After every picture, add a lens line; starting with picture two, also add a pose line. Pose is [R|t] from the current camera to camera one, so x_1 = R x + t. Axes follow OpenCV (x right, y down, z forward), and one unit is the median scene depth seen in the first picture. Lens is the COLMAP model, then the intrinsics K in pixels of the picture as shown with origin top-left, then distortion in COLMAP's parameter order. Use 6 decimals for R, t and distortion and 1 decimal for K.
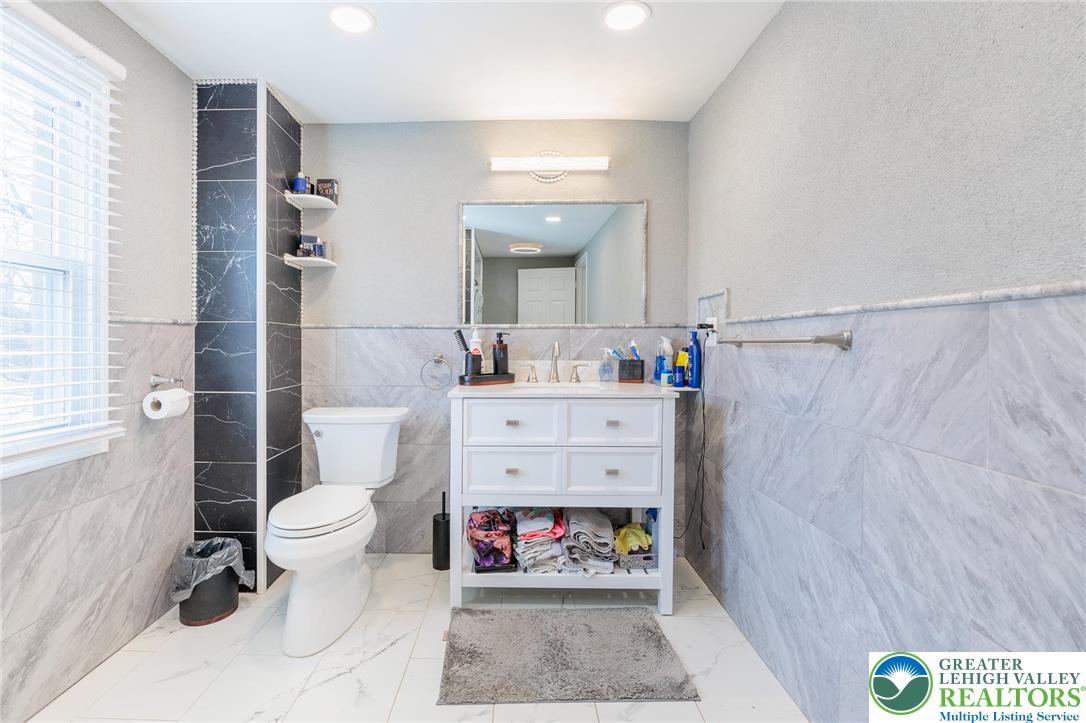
lens RADIAL K [[546.8, 0, 540.7], [0, 546.8, 342.1], [0, 0, 1]] dist [0.000538, -0.000065]
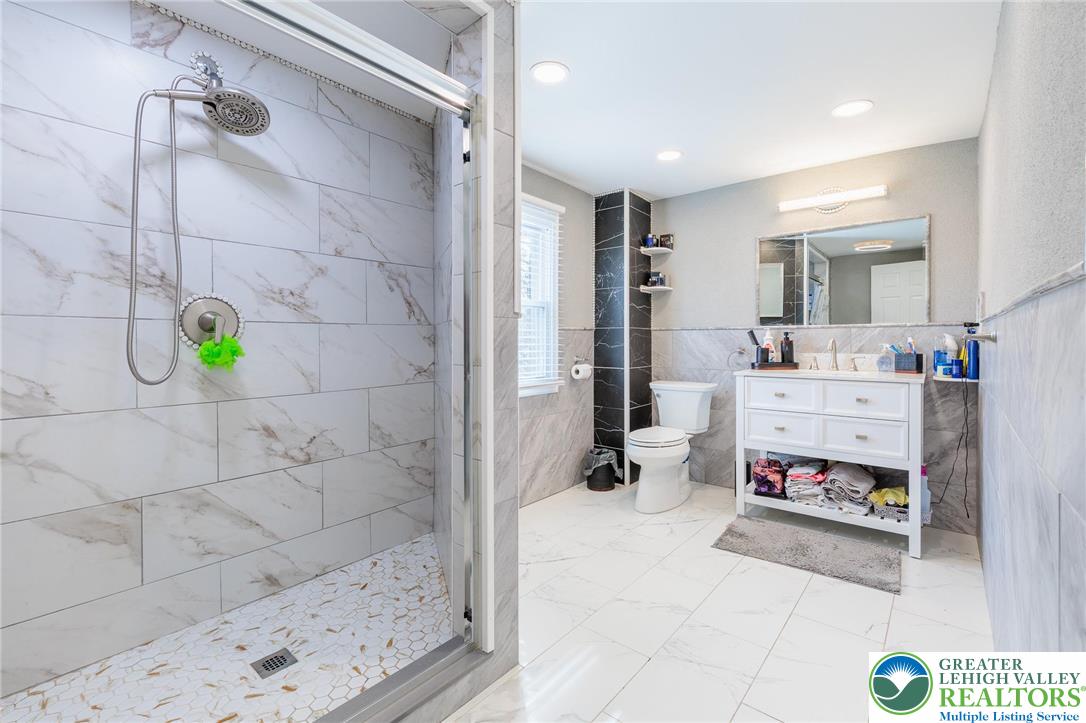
lens RADIAL K [[482.4, 0, 542.7], [0, 482.4, 347.3], [0, 0, 1]] dist [0.000425, 0.000081]
pose [[0.781011, 0.007738, -0.624470, 0.235678], [0.002551, 0.999875, 0.015580, 0.000650], [0.624513, -0.013761, 0.780893, -0.358370]]
